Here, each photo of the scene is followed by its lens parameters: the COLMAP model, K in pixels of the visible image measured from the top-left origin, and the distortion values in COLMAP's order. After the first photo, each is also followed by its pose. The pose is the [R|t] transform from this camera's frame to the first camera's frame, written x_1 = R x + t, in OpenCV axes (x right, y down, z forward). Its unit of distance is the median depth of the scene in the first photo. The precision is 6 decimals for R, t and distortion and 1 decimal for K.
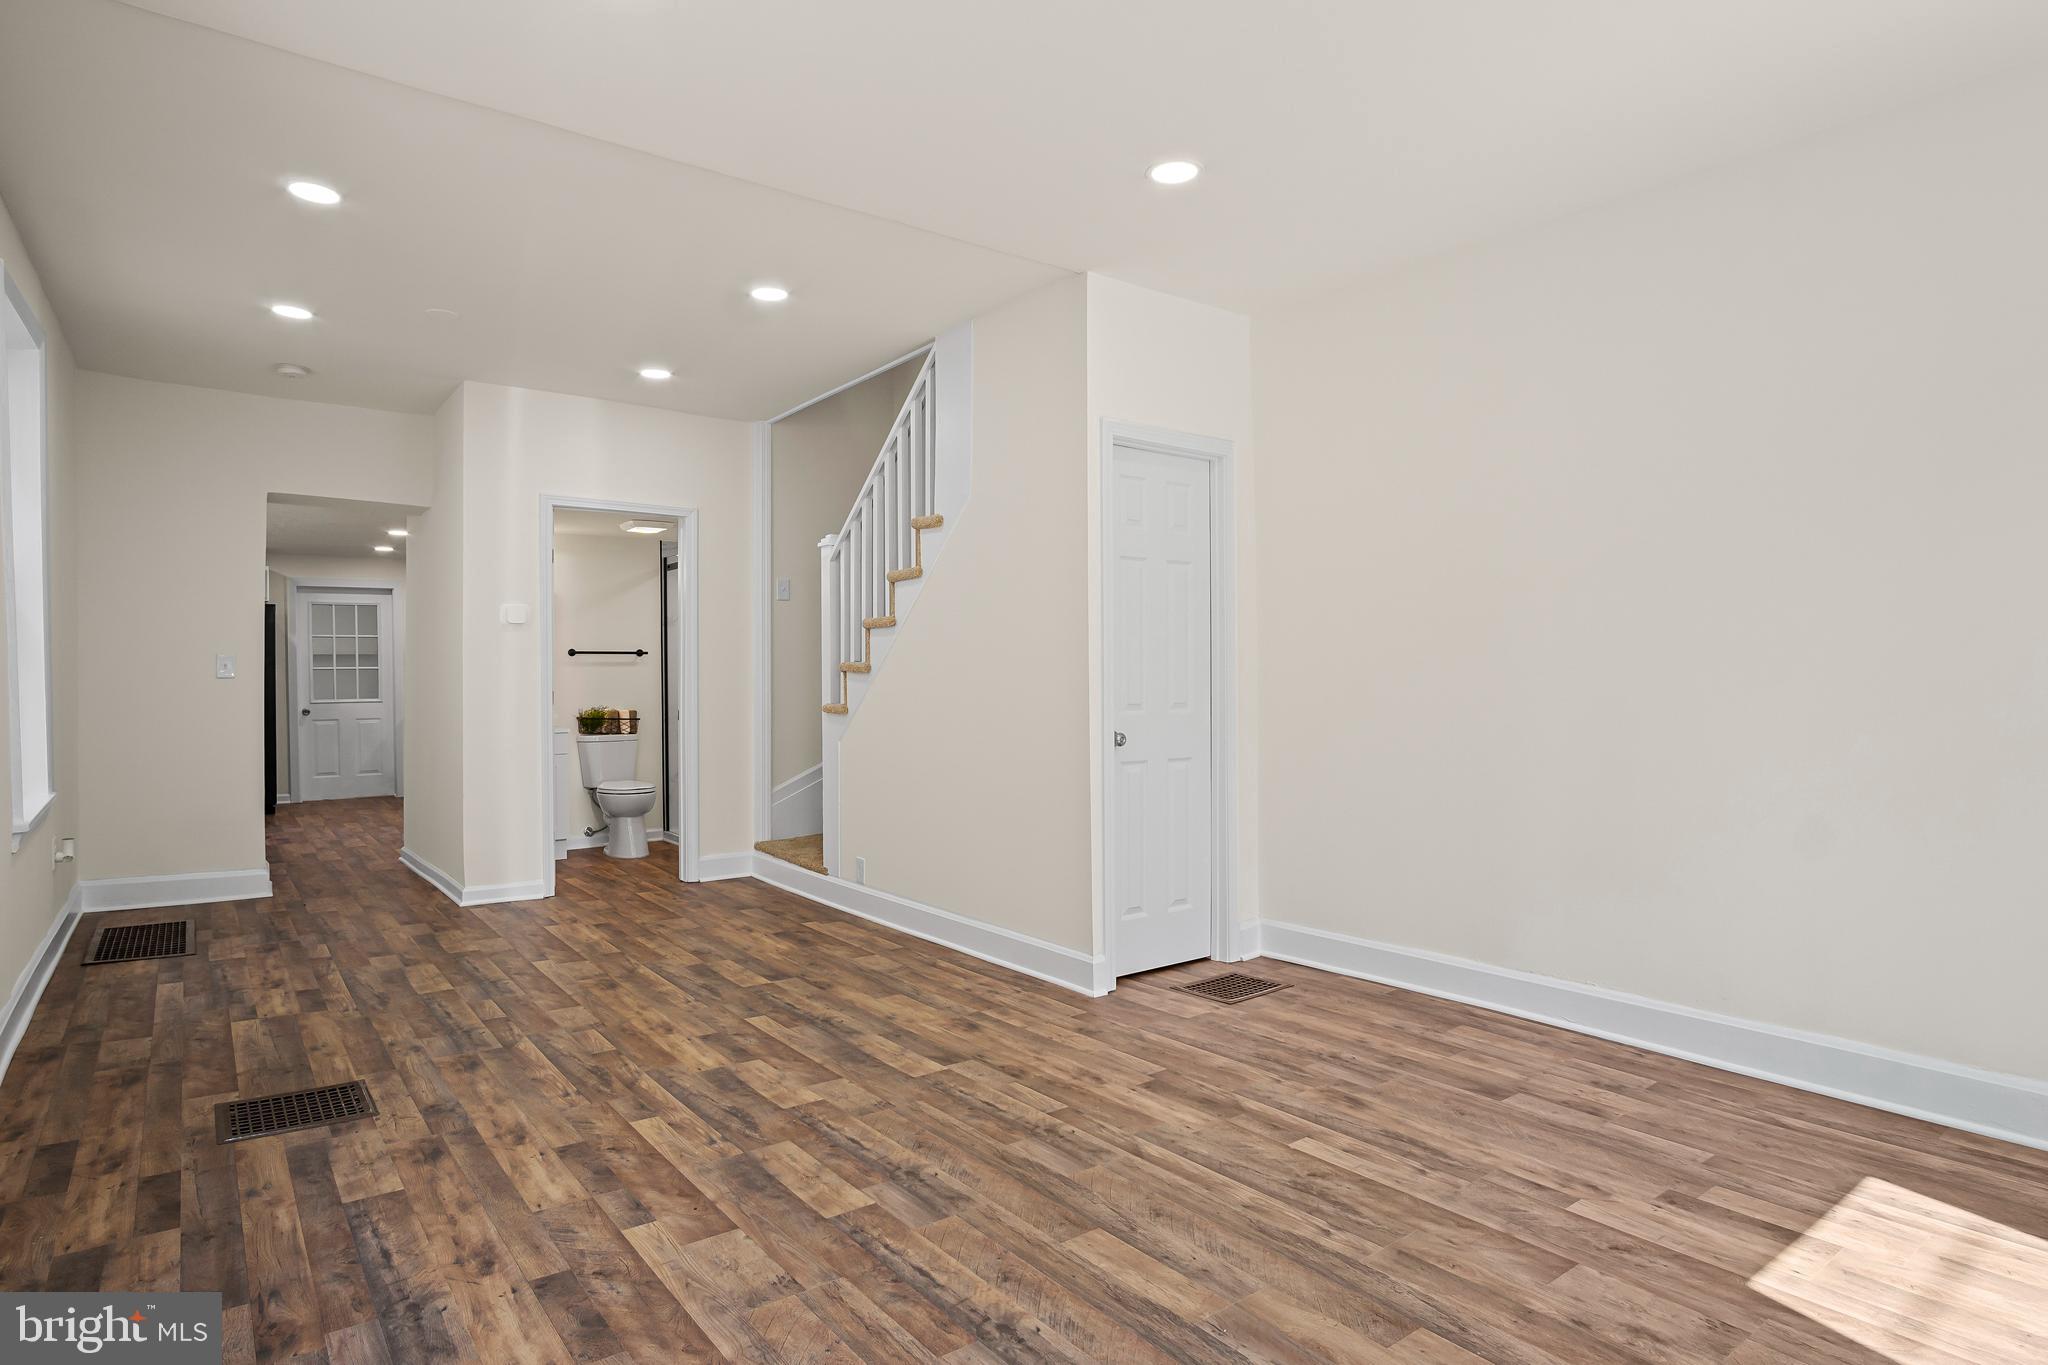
lens RADIAL K [[1124.7, 0, 1045.9], [0, 1124.7, 684.6], [0, 0, 1]] dist [-0.017085, 0.005631]
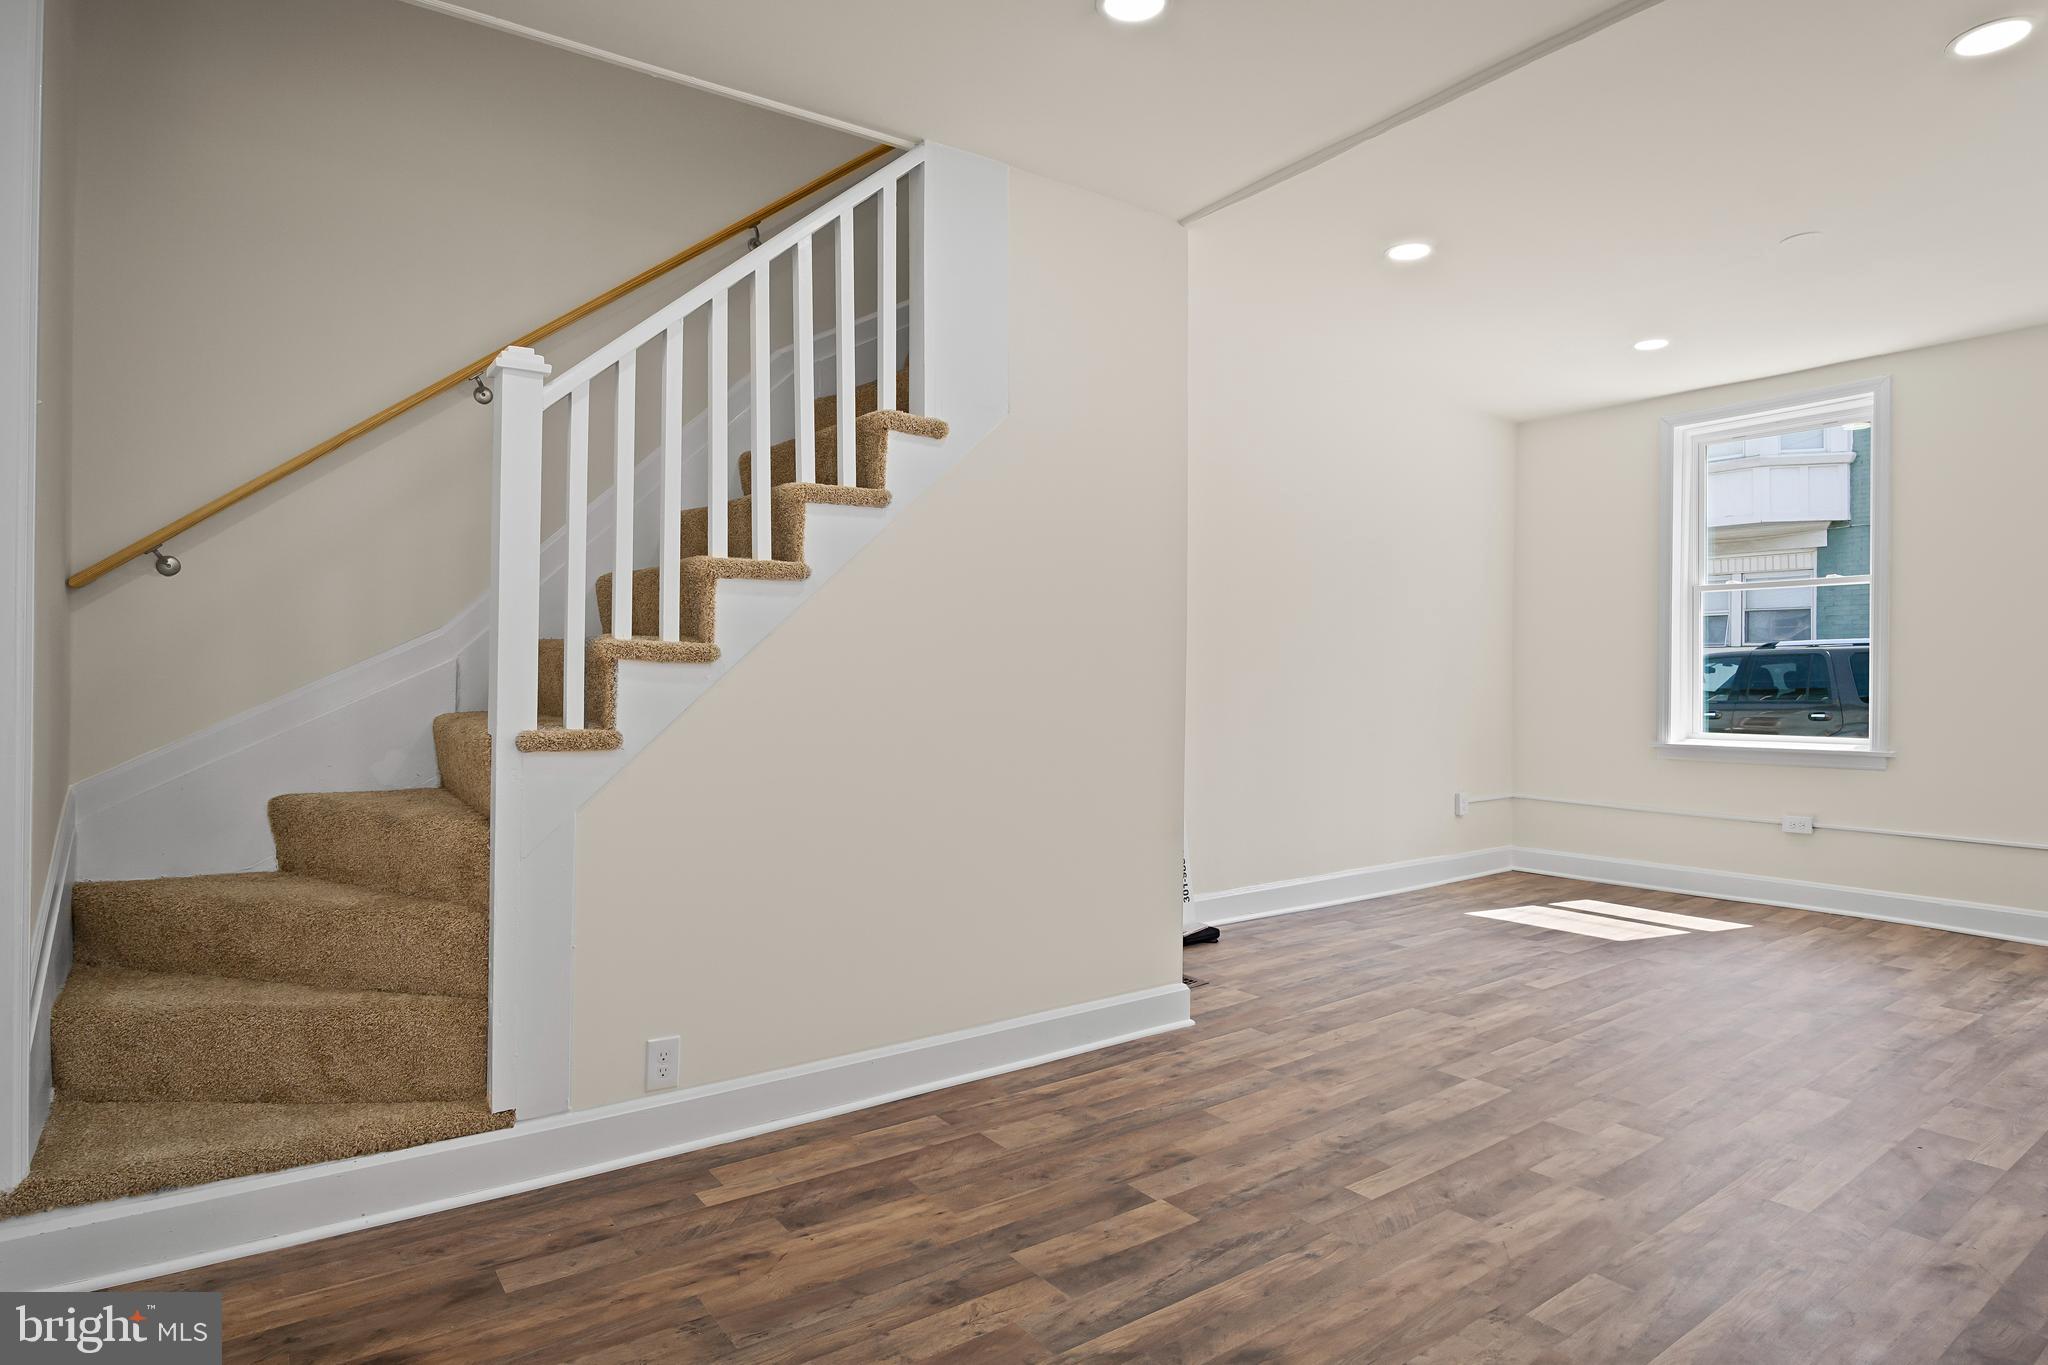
lens RADIAL K [[1124.7, 0, 1044.7], [0, 1124.7, 681.0], [0, 0, 1]] dist [-0.017085, 0.005631]
pose [[0.007957, 0.001714, 0.999967, -0.906810], [0.000642, 0.999998, -0.001719, 0.007922], [-0.999968, 0.000656, 0.007956, 1.187414]]
